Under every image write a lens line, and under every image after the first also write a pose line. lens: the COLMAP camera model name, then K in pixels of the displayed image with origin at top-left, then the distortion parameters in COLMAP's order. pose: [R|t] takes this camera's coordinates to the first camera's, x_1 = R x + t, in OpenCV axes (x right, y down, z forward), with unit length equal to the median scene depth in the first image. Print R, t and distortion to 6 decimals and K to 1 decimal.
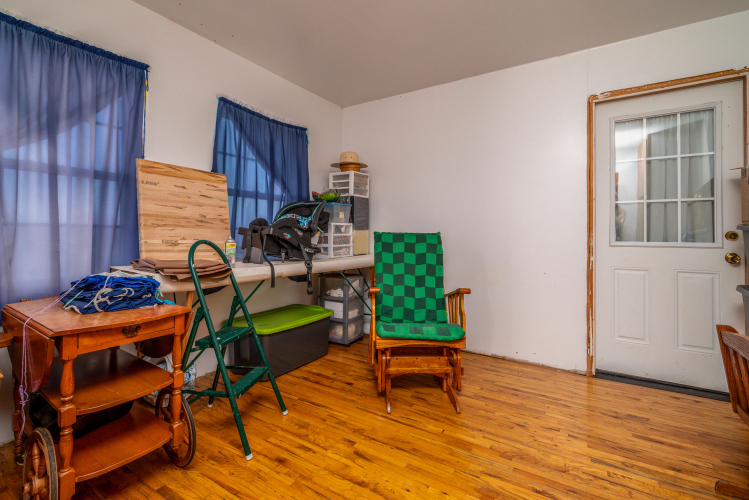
lens RADIAL K [[322.7, 0, 373.1], [0, 322.7, 233.7], [0, 0, 1]] dist [0.000304, 0.000091]
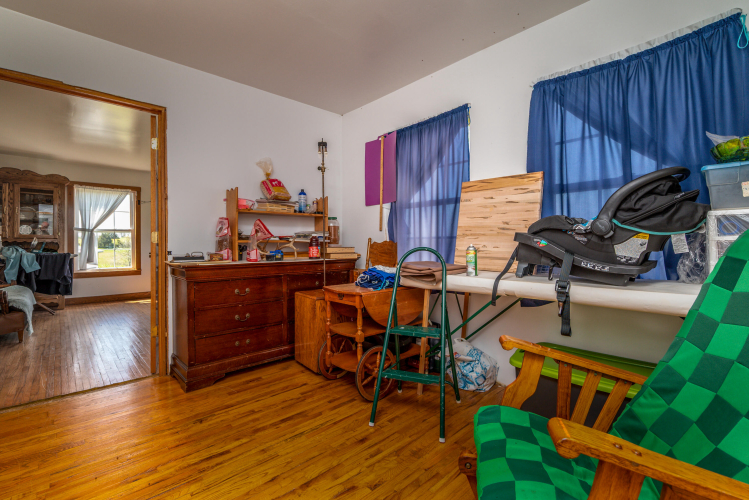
lens RADIAL K [[333.5, 0, 373.5], [0, 333.5, 243.4], [0, 0, 1]] dist [0.000599, -0.000052]
pose [[-0.215266, -0.004822, -0.976543, 0.588970], [0.014779, 0.999857, -0.008194, 0.009895], [0.976444, -0.016196, -0.215164, 0.887611]]
